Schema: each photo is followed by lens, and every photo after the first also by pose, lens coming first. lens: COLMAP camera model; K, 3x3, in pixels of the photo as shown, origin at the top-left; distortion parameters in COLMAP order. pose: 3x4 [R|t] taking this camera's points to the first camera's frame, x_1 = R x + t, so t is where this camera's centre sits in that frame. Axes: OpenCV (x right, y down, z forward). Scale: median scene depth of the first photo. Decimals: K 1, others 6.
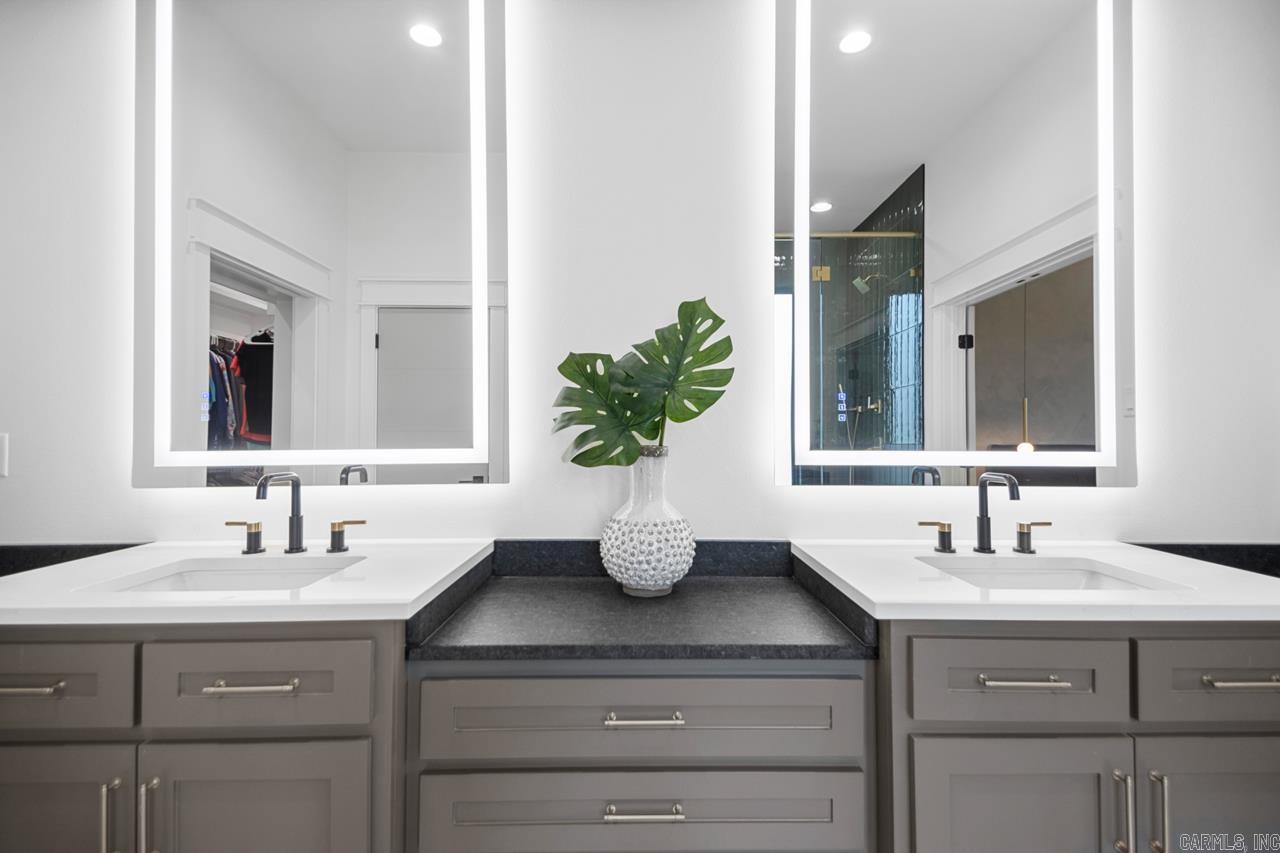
lens RADIAL K [[594.1, 0, 651.9], [0, 594.1, 430.0], [0, 0, 1]] dist [0.023631, -0.000936]
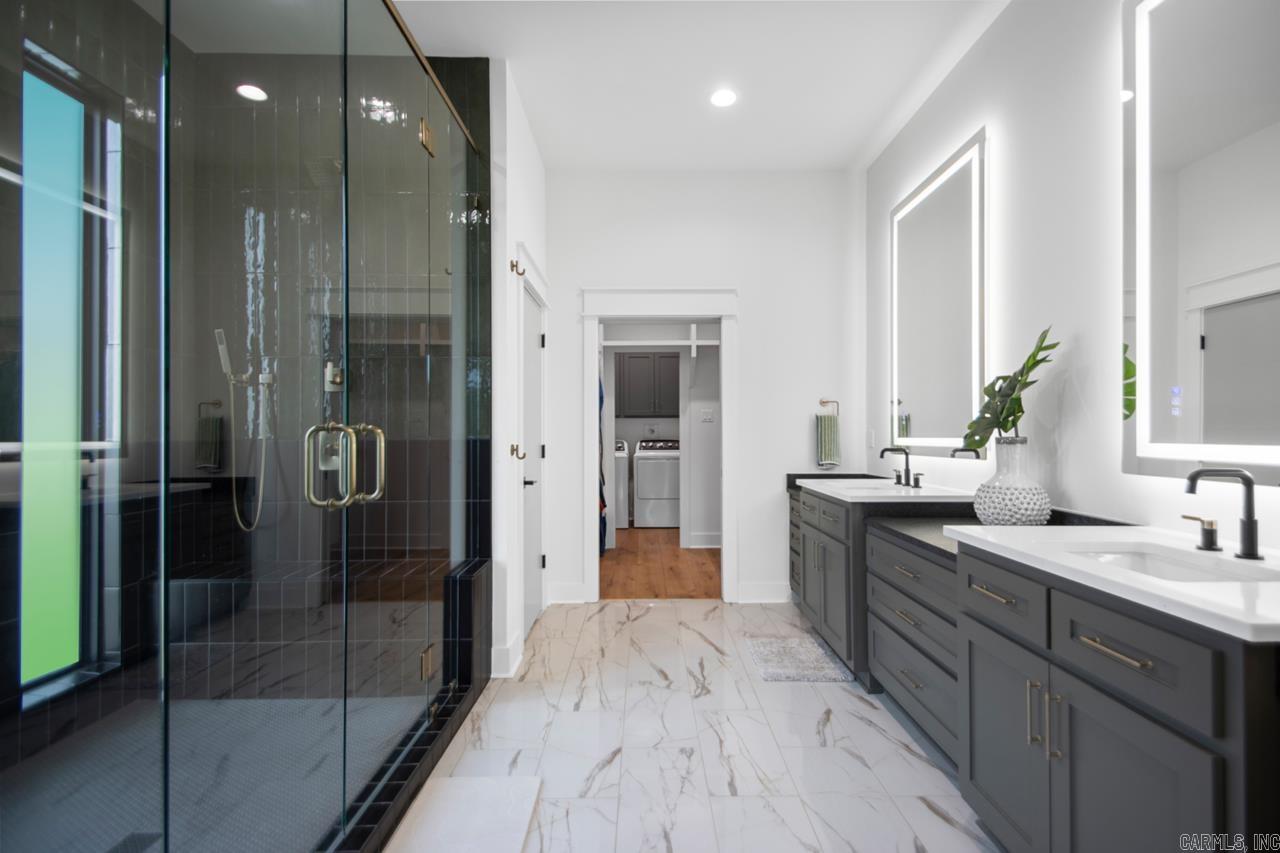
lens RADIAL K [[584.1, 0, 648.2], [0, 584.1, 424.9], [0, 0, 1]] dist [0.044828, -0.024463]
pose [[-0.012565, -0.011956, -0.999850, 1.463912], [0.004765, 0.999916, -0.012017, 0.010615], [0.999910, -0.004916, -0.012507, 0.119971]]
